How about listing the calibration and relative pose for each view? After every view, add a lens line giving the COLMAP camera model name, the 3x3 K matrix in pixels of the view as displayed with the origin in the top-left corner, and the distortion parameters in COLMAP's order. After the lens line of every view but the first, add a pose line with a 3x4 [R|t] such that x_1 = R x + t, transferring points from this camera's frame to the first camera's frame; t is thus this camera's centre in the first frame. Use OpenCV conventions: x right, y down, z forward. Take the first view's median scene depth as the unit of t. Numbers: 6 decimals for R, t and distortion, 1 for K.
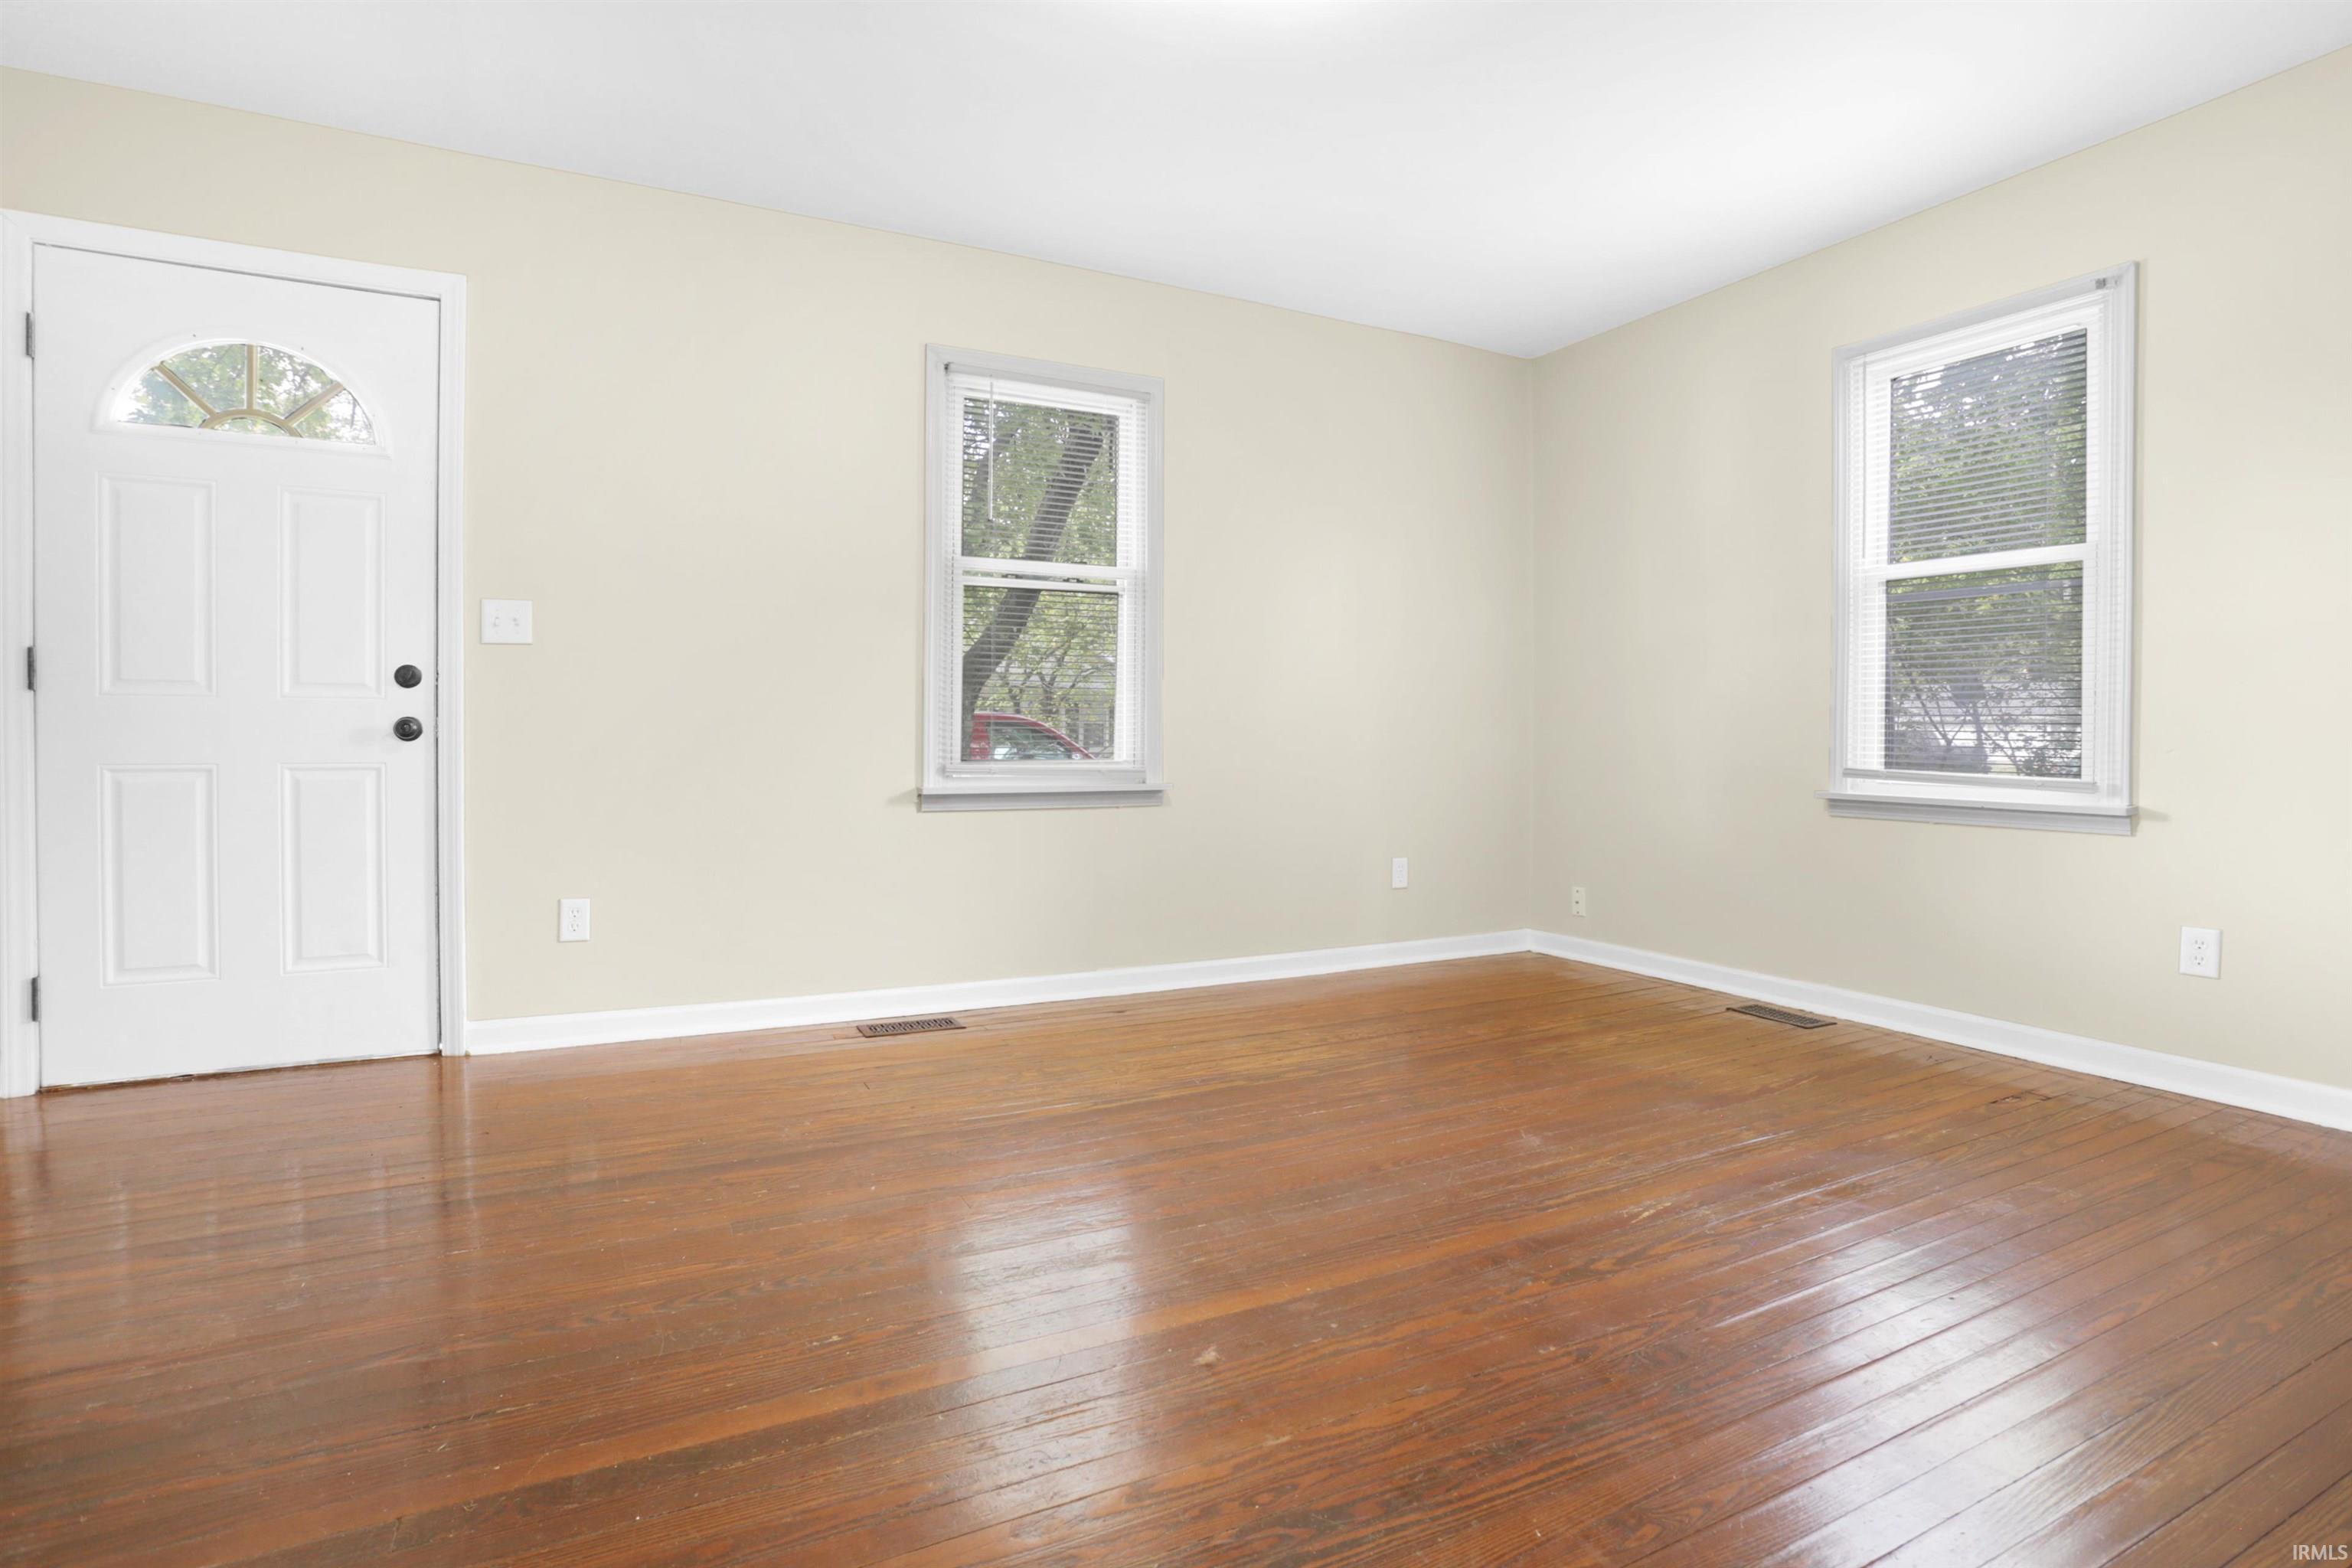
lens RADIAL K [[1139.0, 0, 1199.5], [0, 1139.0, 732.9], [0, 0, 1]] dist [-0.001433, 0.000093]
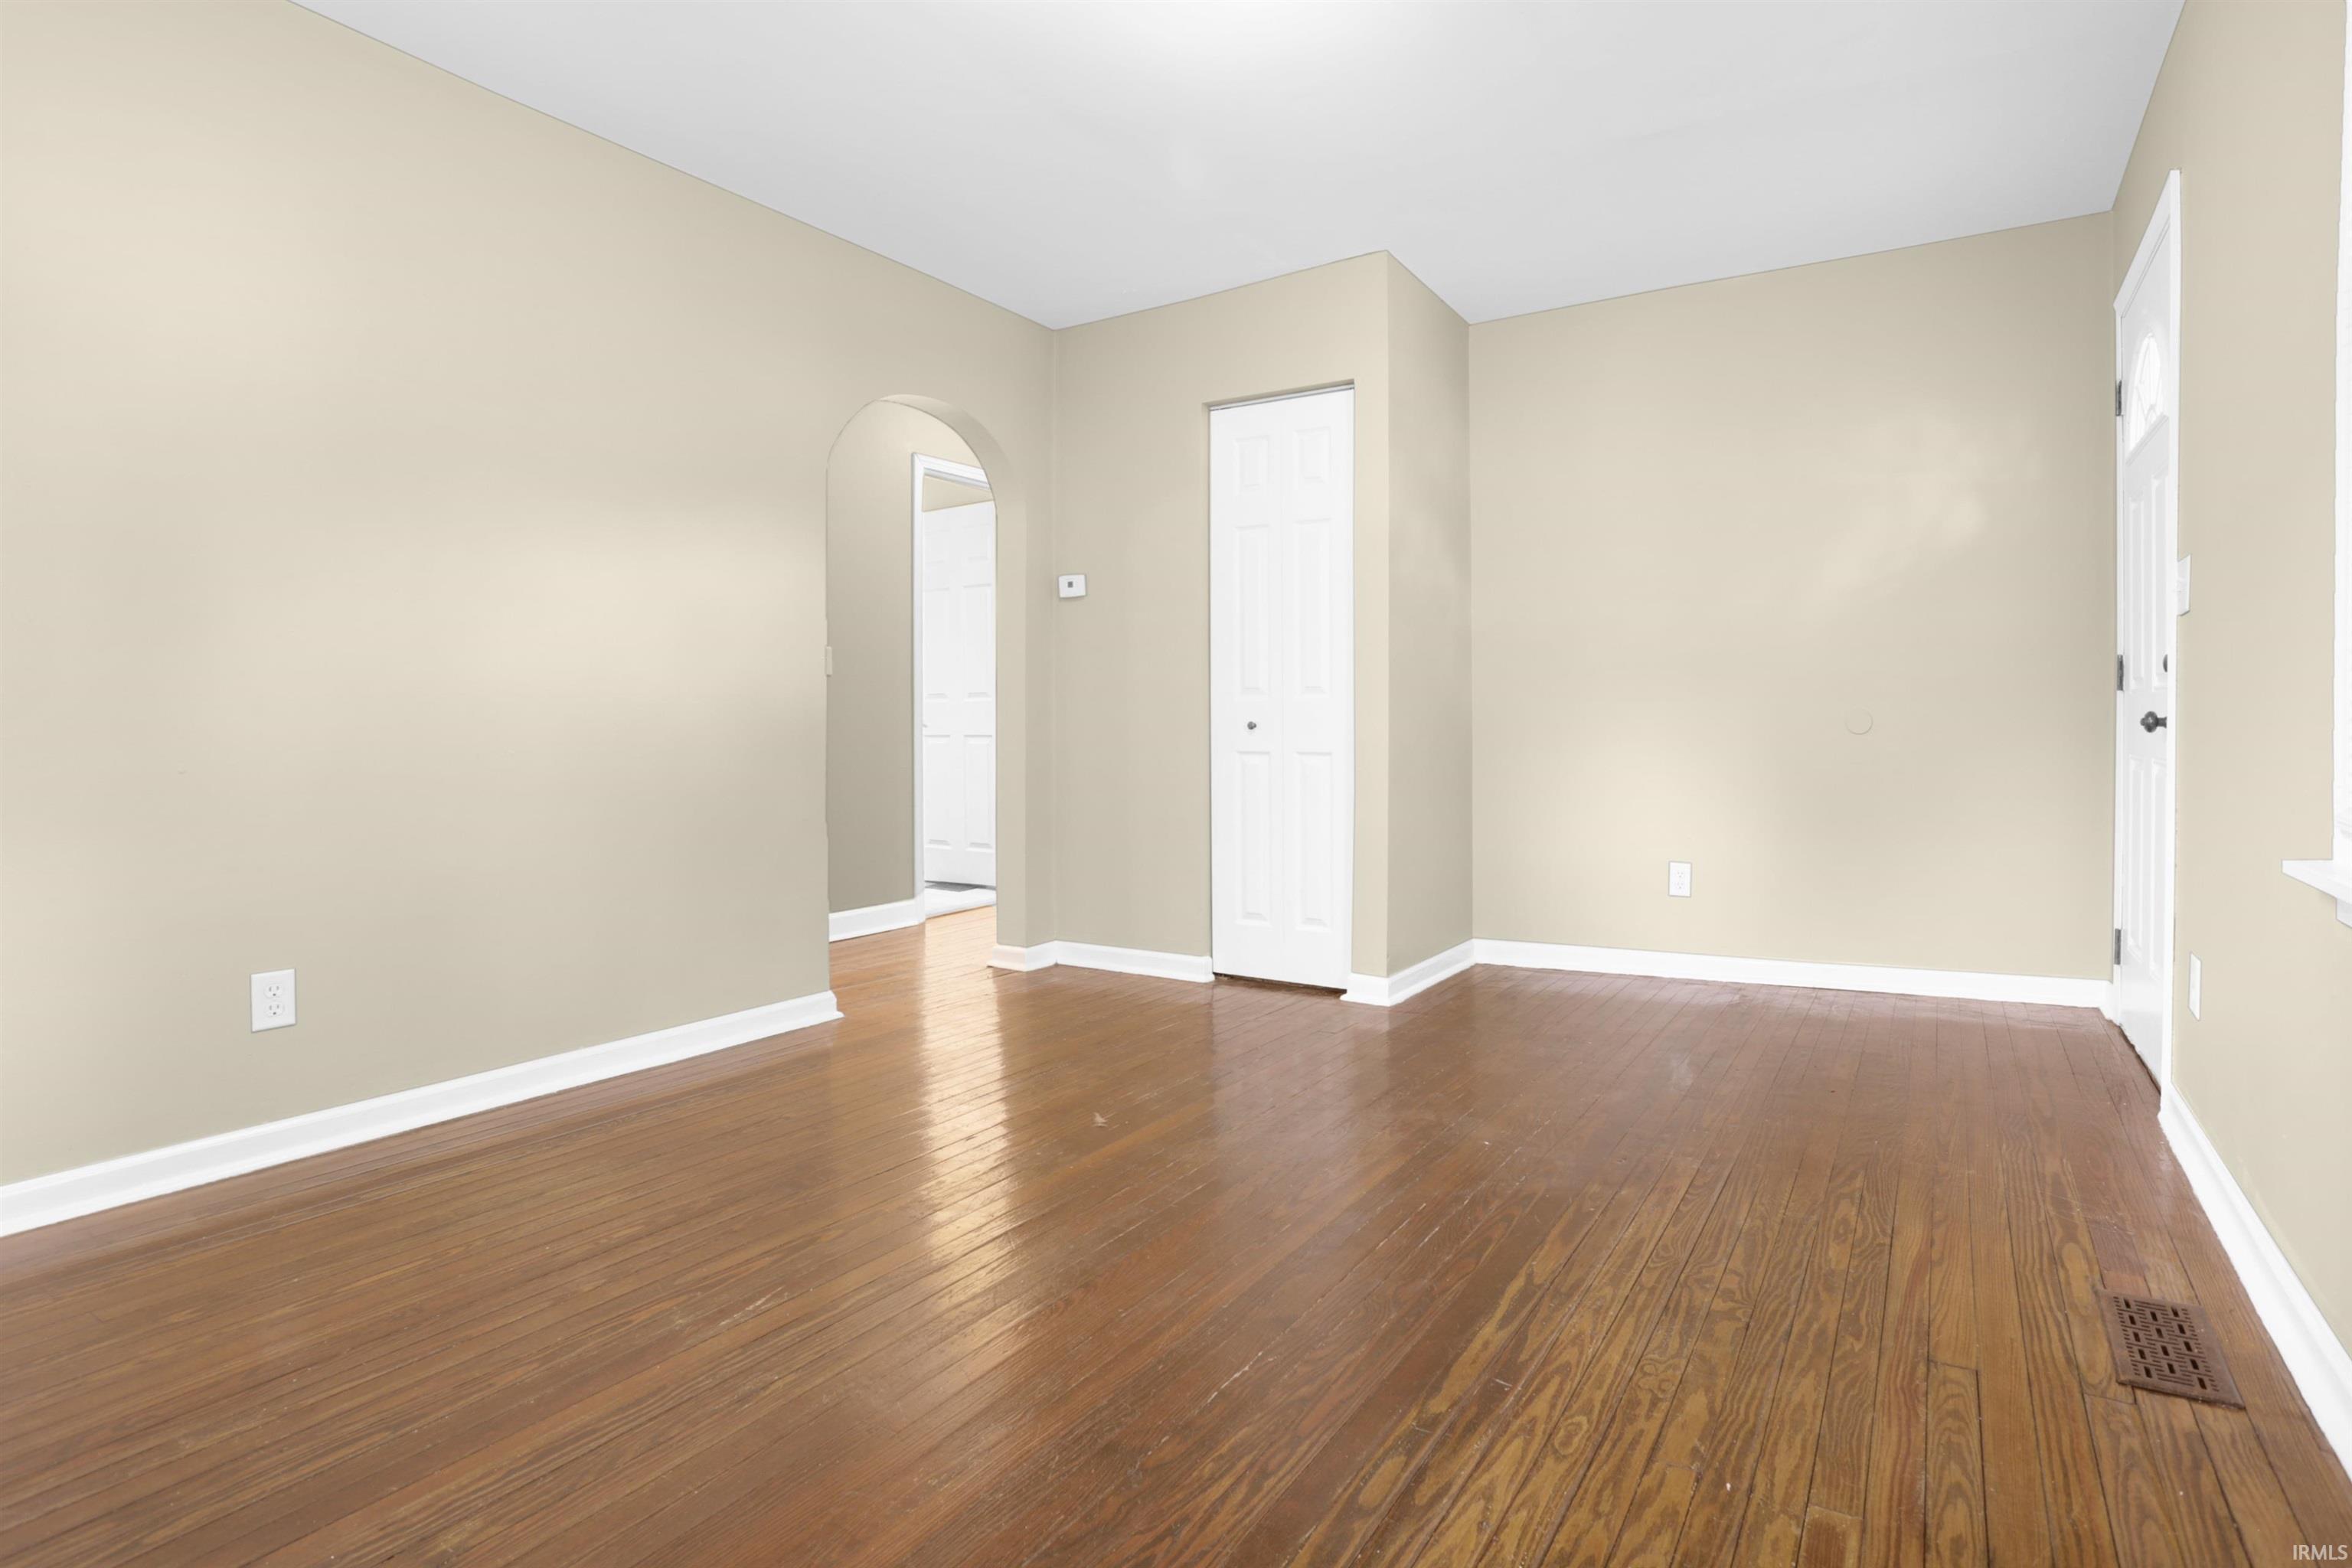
lens RADIAL K [[1139.0, 0, 1199.5], [0, 1139.0, 732.9], [0, 0, 1]] dist [-0.001433, 0.000093]
pose [[-0.869915, 0.003301, -0.493190, 0.402746], [0.003013, 0.999995, 0.001378, -0.000083], [0.493192, -0.000287, -0.869920, 1.460038]]
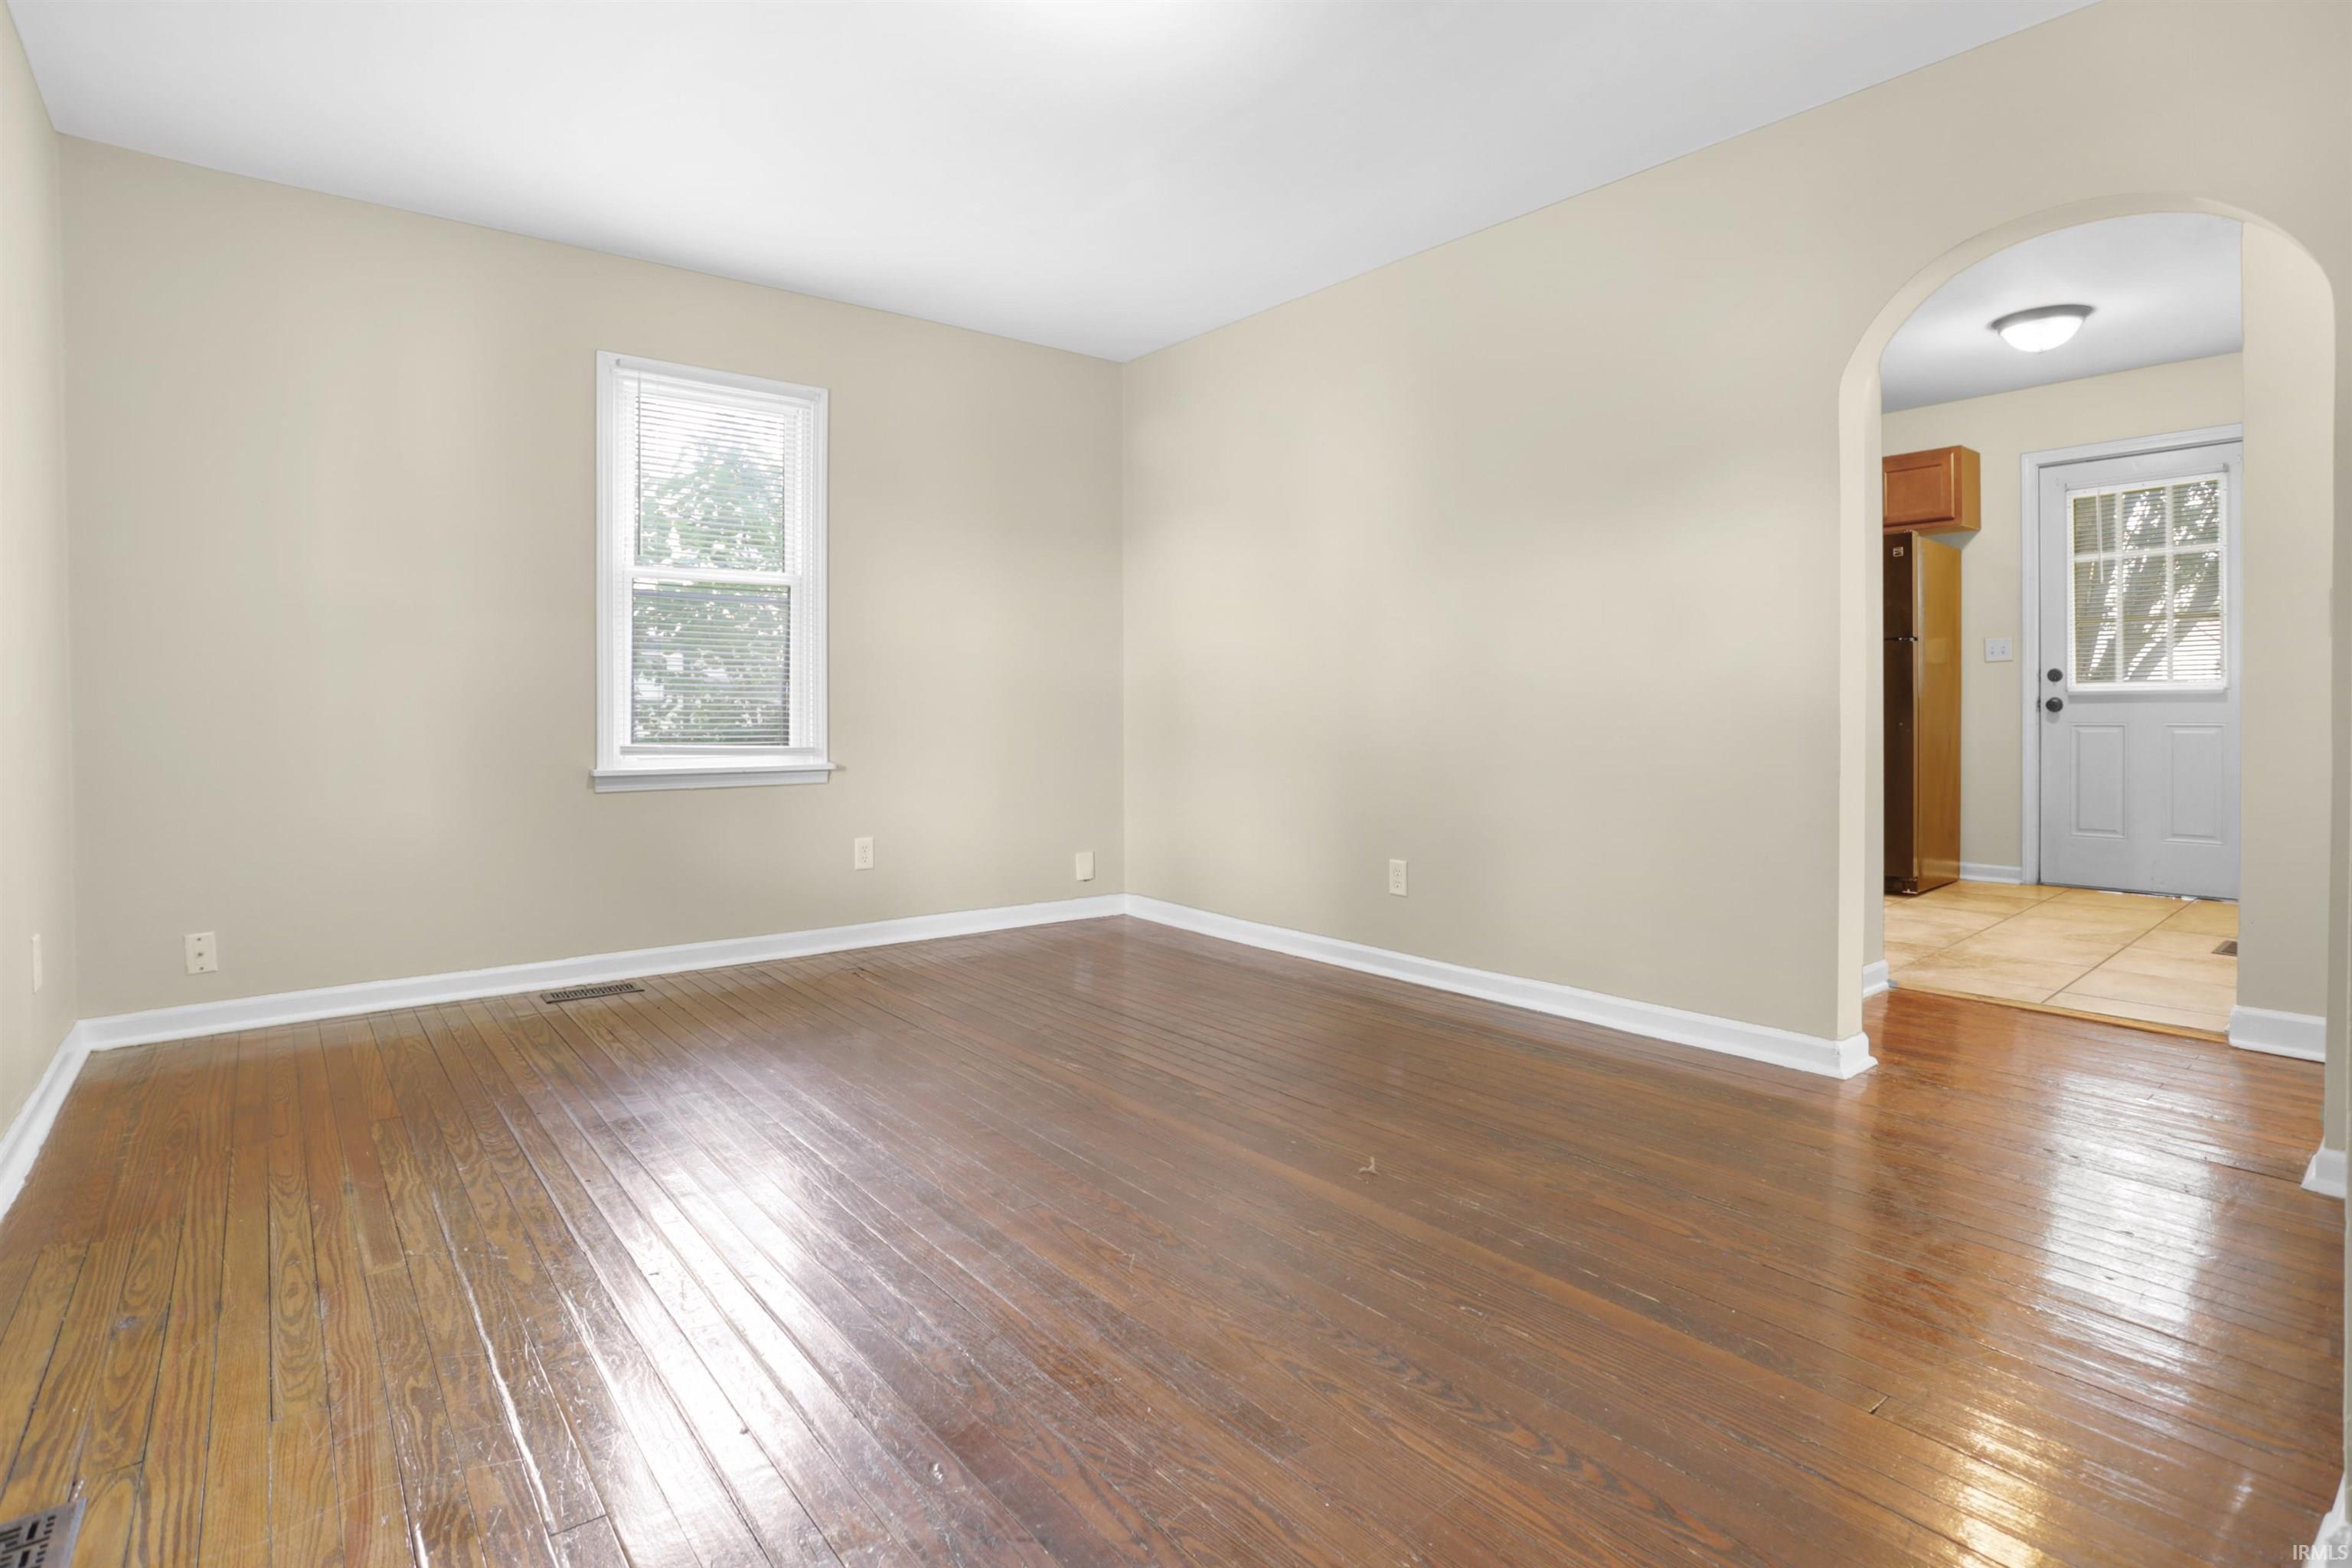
lens RADIAL K [[1139.0, 0, 1199.5], [0, 1139.0, 732.9], [0, 0, 1]] dist [-0.001433, 0.000093]
pose [[-0.209902, -0.013420, 0.977630, -0.760535], [0.002276, 0.999896, 0.014214, 0.005559], [-0.977720, 0.005209, -0.209850, 0.873635]]
